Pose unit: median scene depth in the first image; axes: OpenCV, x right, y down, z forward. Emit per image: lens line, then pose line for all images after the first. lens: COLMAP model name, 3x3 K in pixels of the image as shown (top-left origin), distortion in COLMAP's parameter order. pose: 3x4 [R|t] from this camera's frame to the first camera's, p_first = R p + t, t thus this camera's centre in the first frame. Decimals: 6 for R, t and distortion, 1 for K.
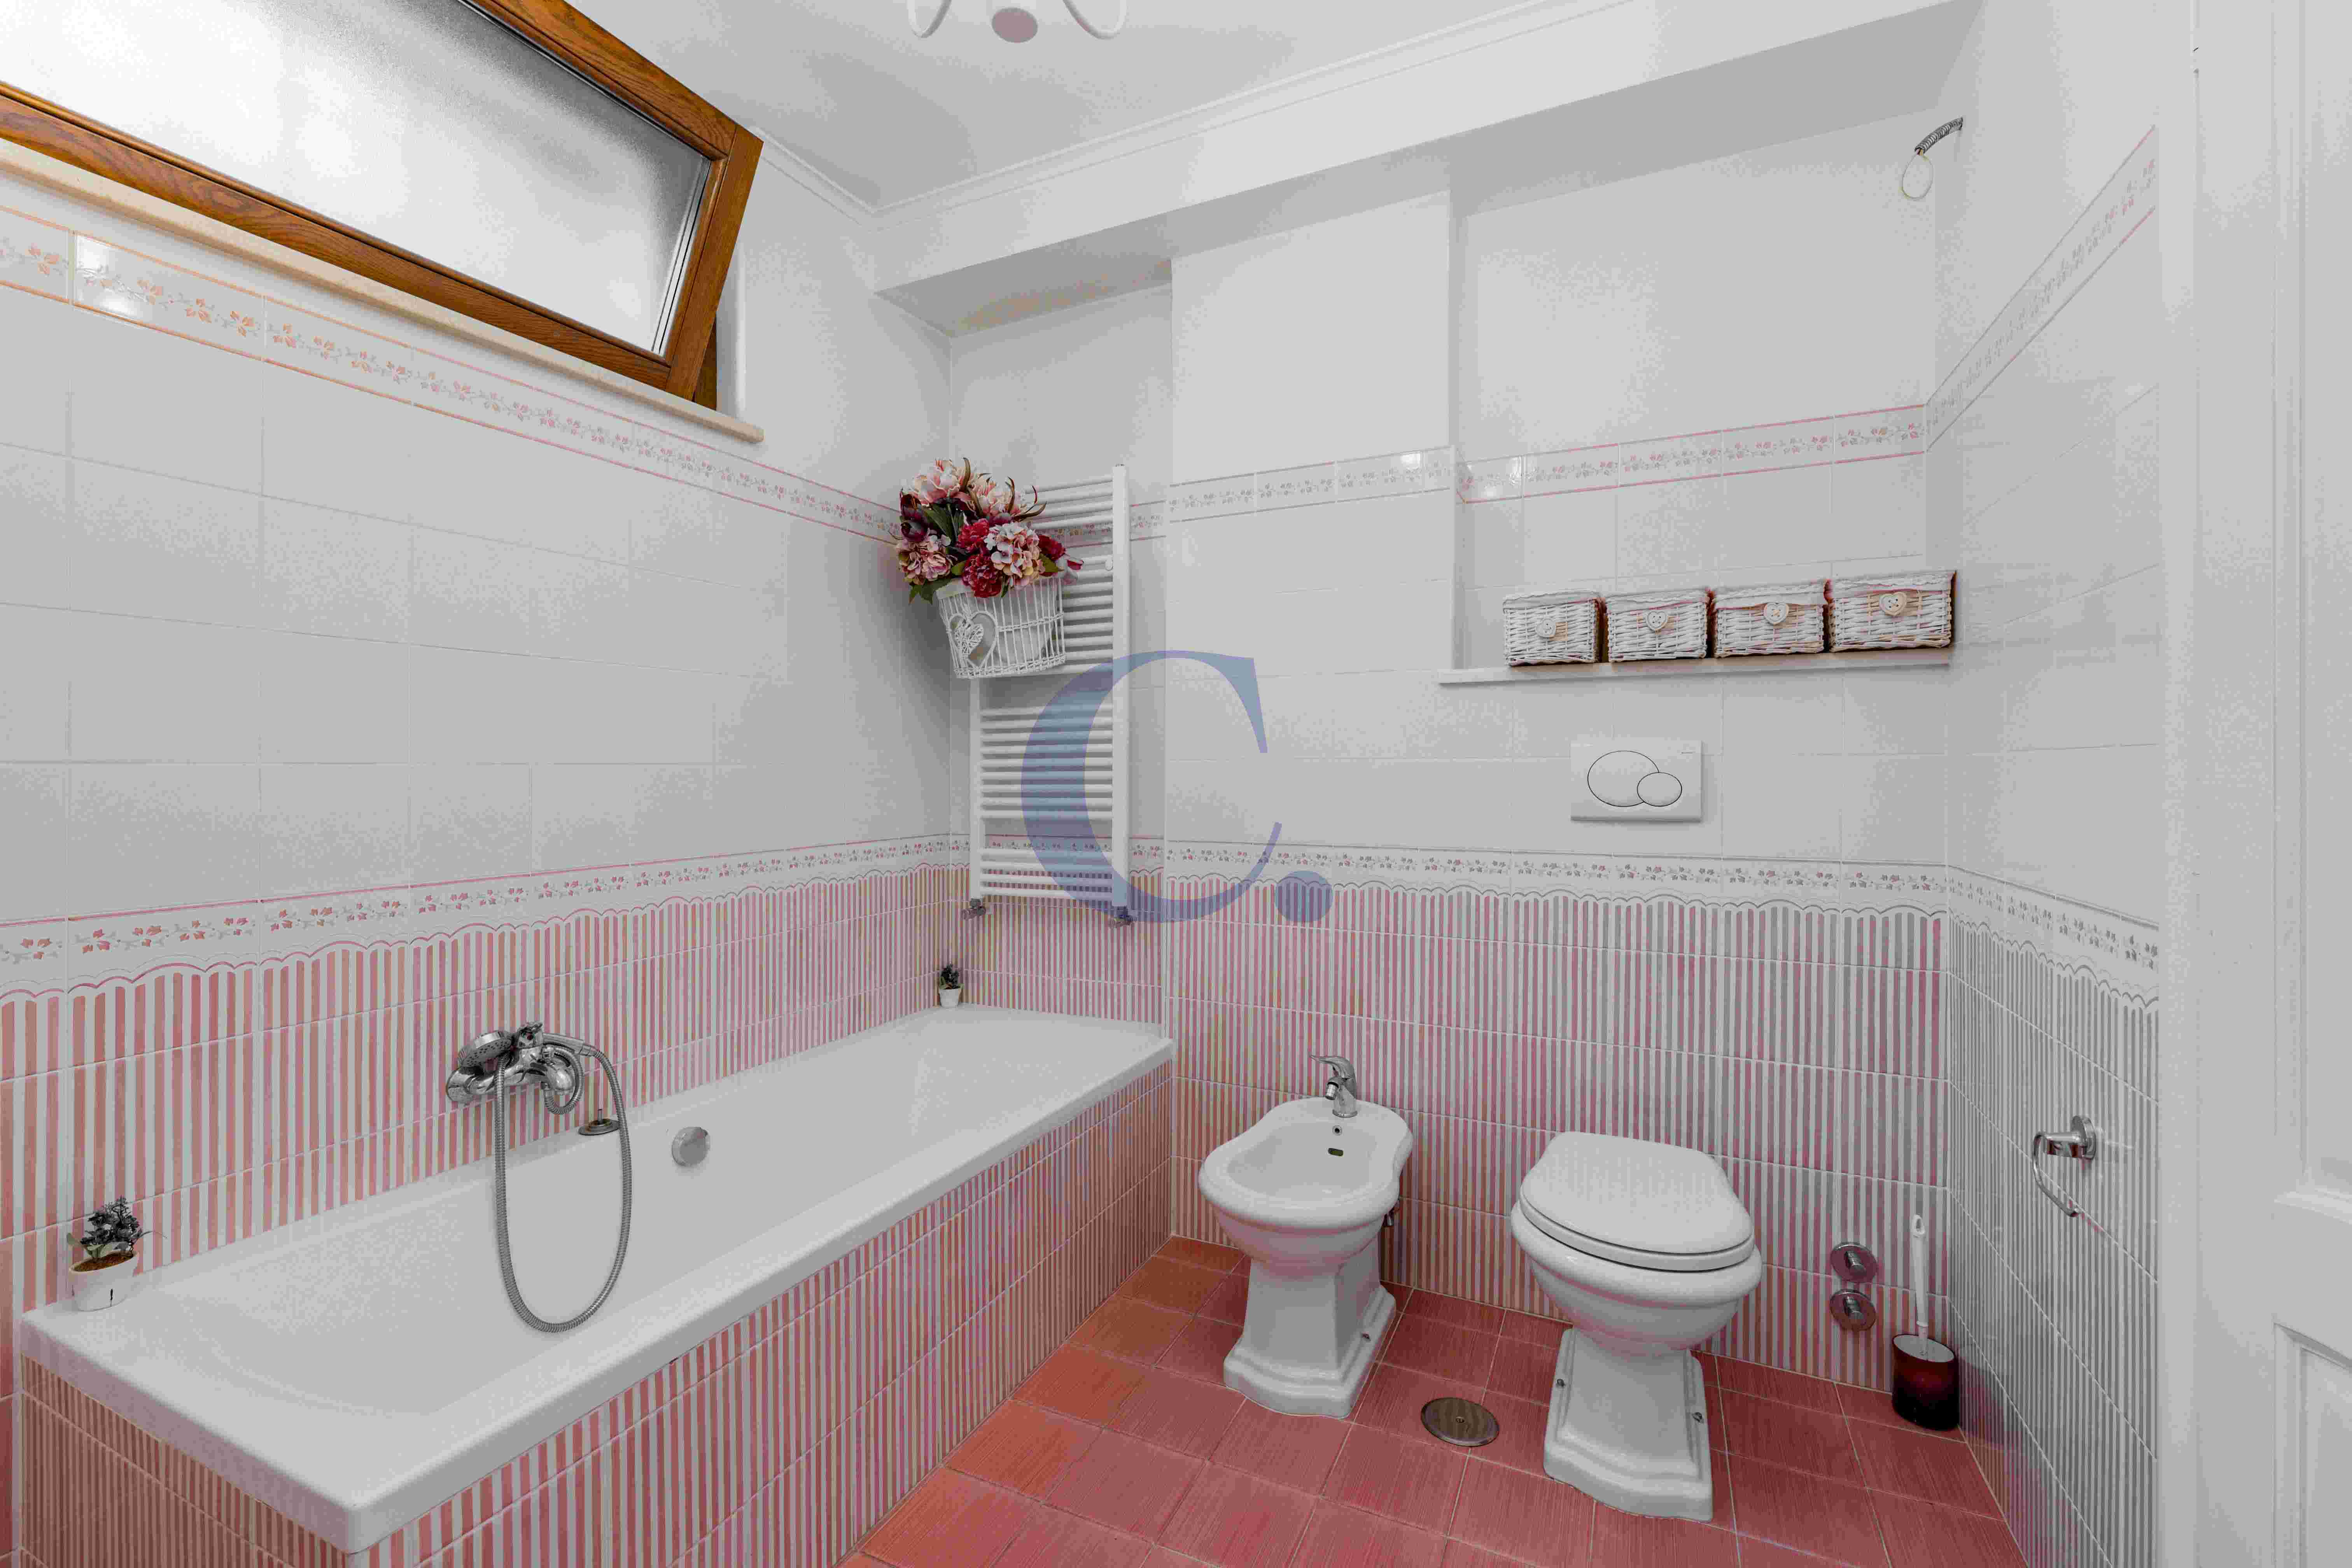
lens RADIAL K [[1002.0, 0, 1178.5], [0, 1002.0, 776.9], [0, 0, 1]] dist [-0.001364, 0.000305]
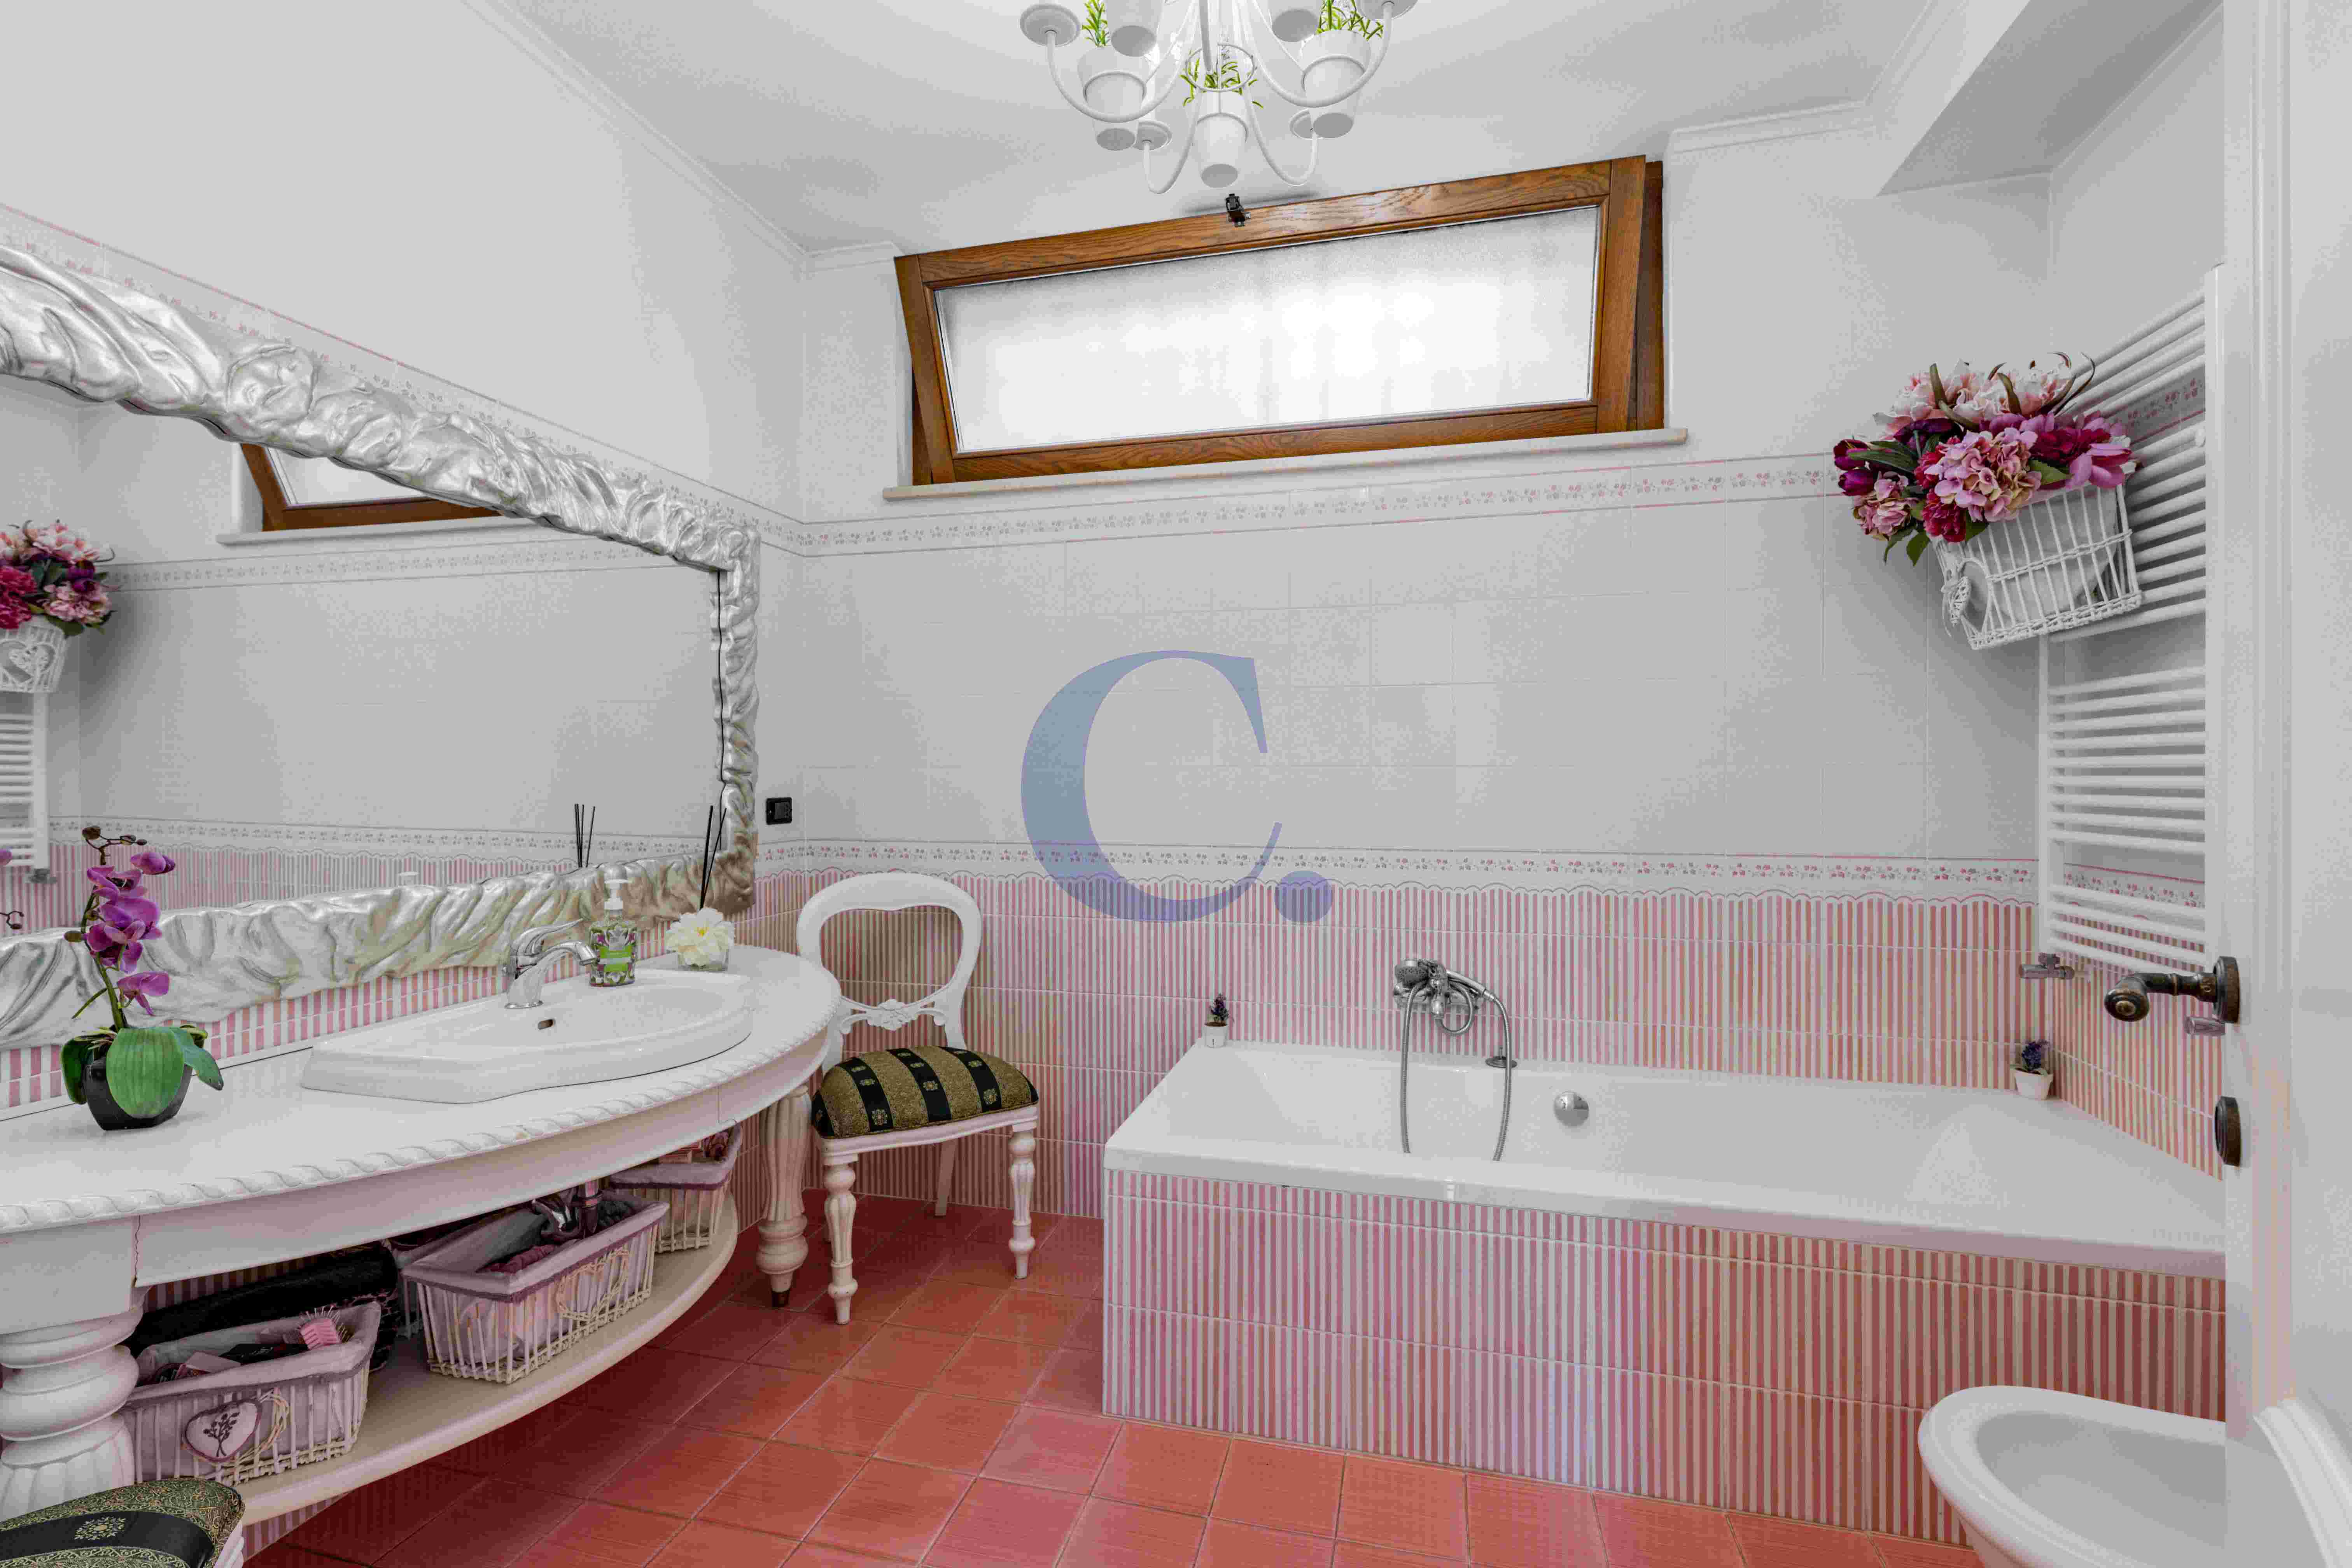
lens RADIAL K [[1061.5, 0, 1177.6], [0, 1061.5, 770.6], [0, 0, 1]] dist [0.000990, -0.000422]
pose [[0.190428, 0.005911, -0.981683, 0.480455], [-0.010585, 0.999936, 0.003968, -0.005454], [0.981644, 0.009635, 0.190478, 0.283783]]
